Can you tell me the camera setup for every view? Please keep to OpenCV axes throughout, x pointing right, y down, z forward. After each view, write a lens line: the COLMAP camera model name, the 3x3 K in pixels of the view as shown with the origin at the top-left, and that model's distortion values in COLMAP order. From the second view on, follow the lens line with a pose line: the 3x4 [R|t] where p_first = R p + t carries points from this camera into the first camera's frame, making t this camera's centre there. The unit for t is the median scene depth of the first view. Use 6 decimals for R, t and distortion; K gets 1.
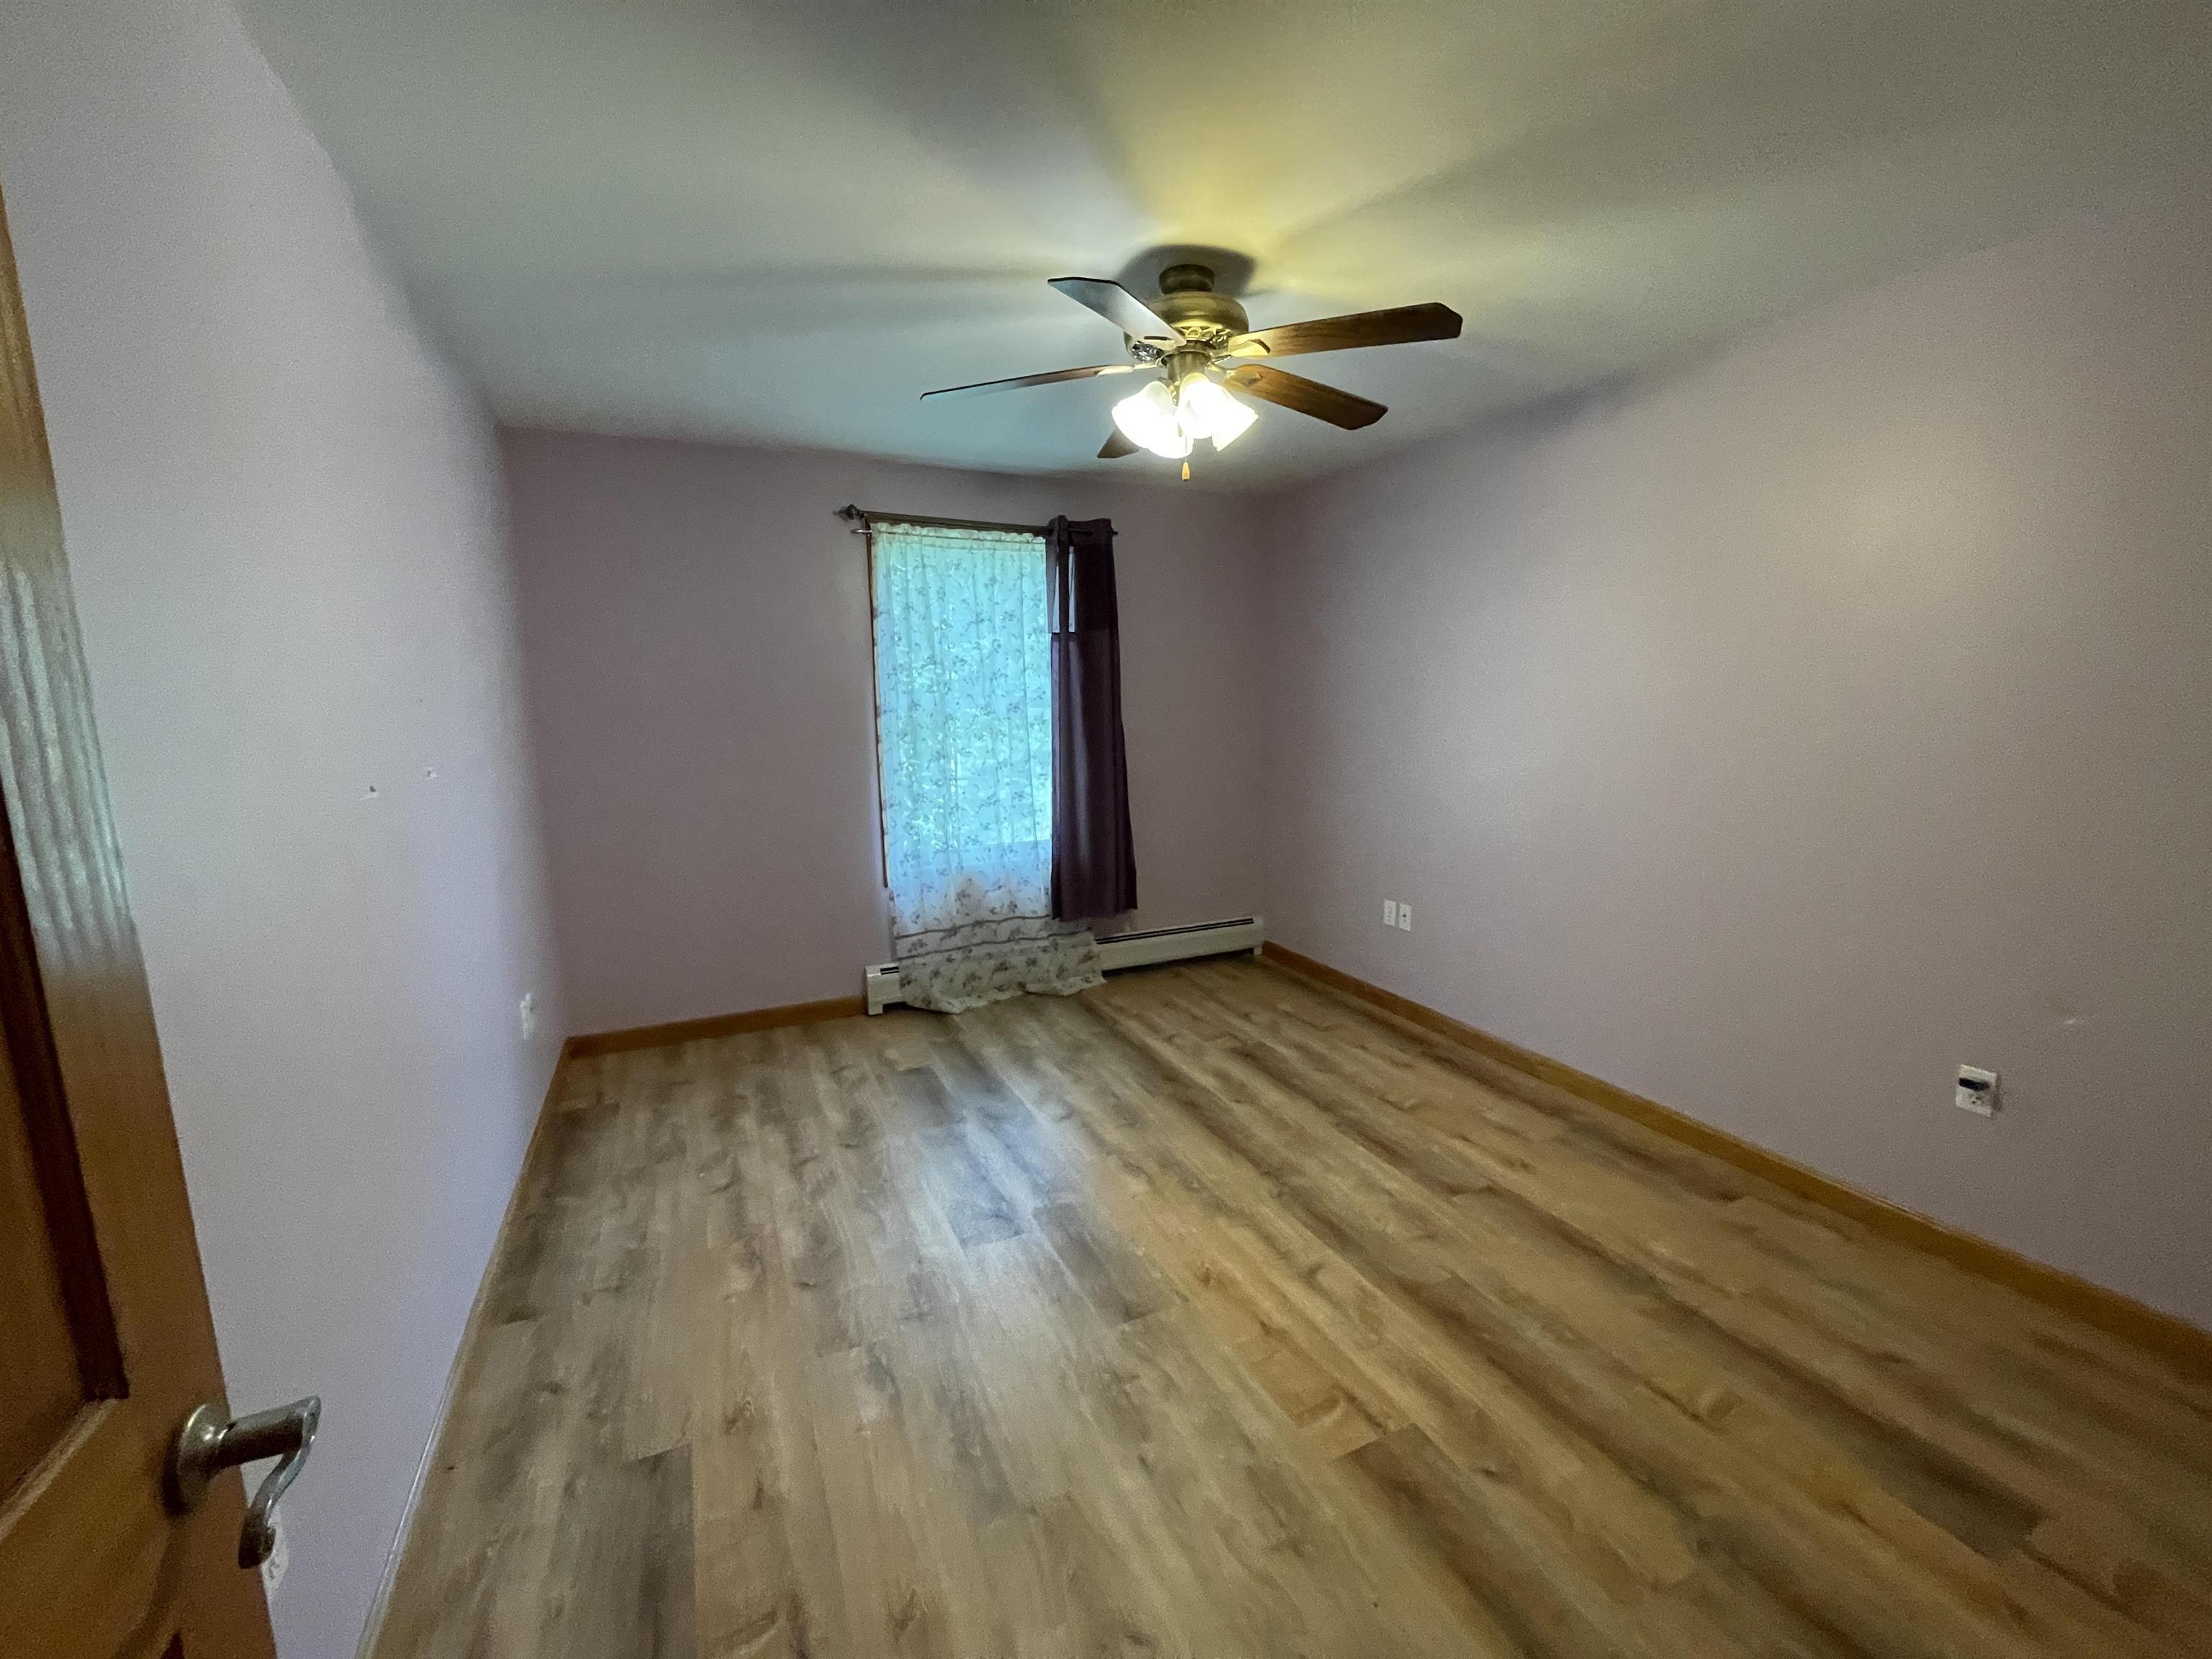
lens RADIAL K [[871.3, 0, 1098.4], [0, 871.3, 832.0], [0, 0, 1]] dist [0.001183, 0.000351]
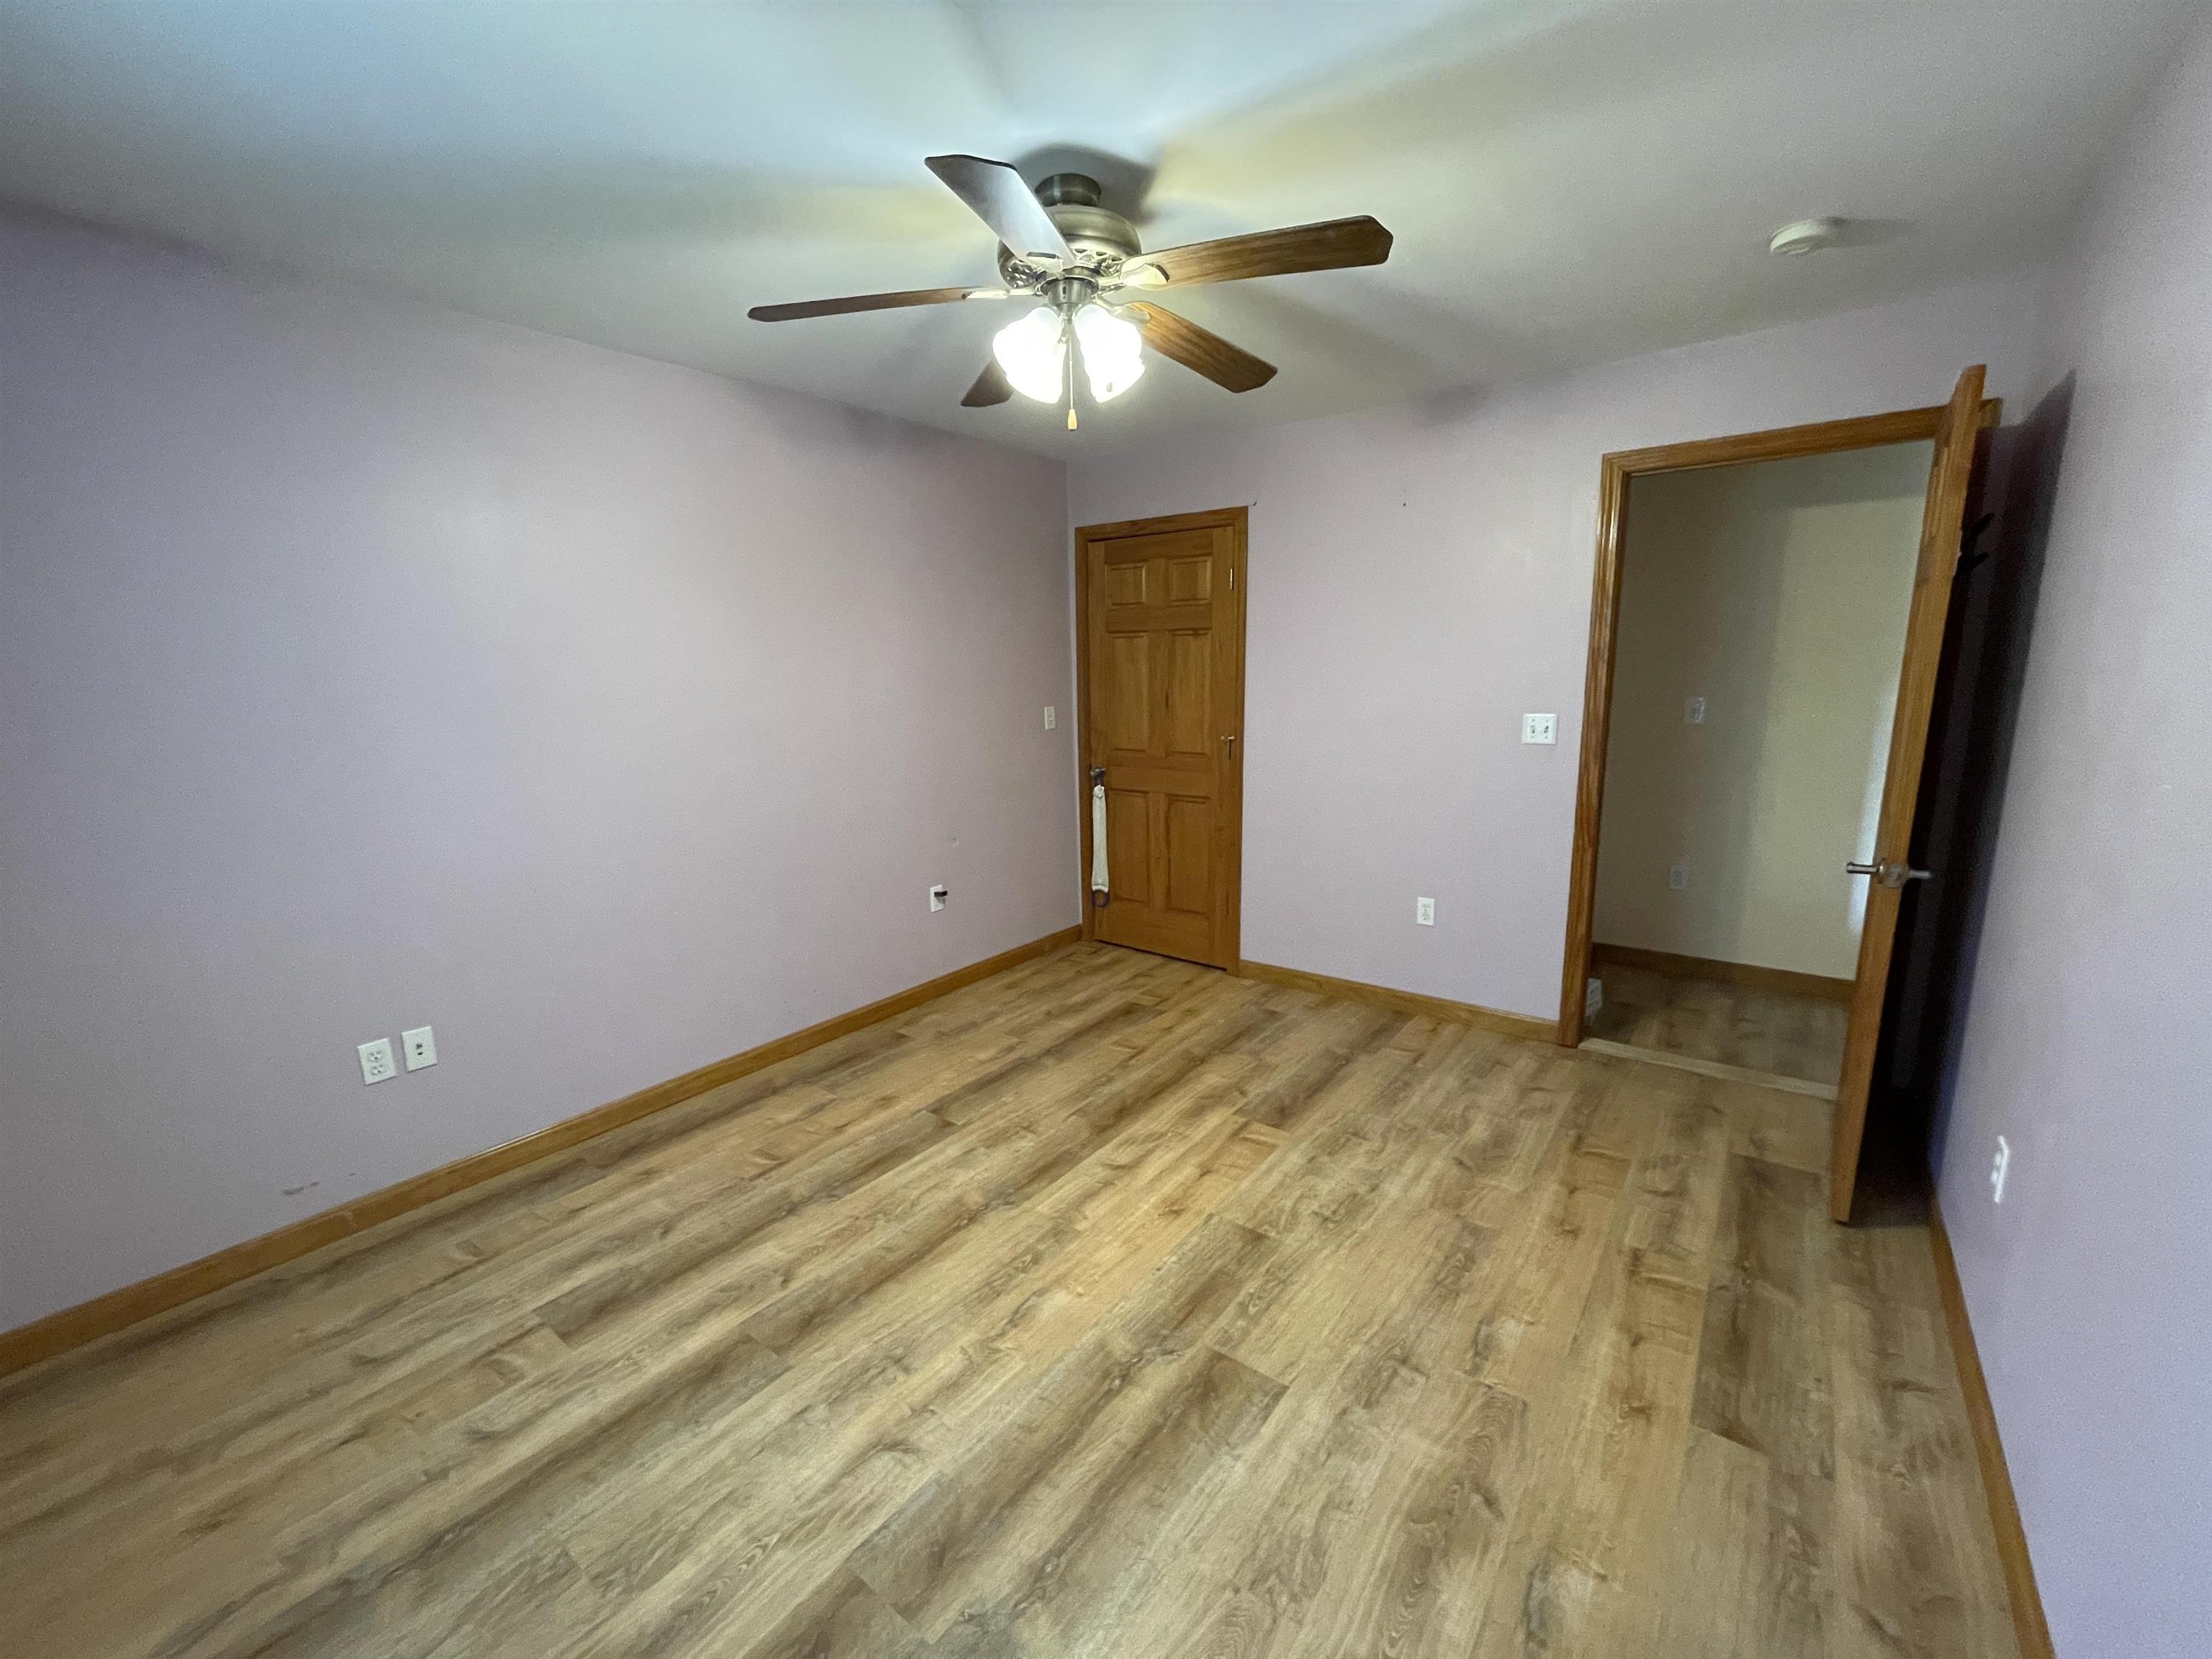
lens RADIAL K [[871.3, 0, 1098.4], [0, 871.3, 832.0], [0, 0, 1]] dist [0.001183, 0.000351]
pose [[-0.442703, -0.150106, 0.884015, -0.691398], [0.166982, 0.954841, 0.245755, -0.215161], [-0.880983, 0.256411, -0.397646, 1.327203]]
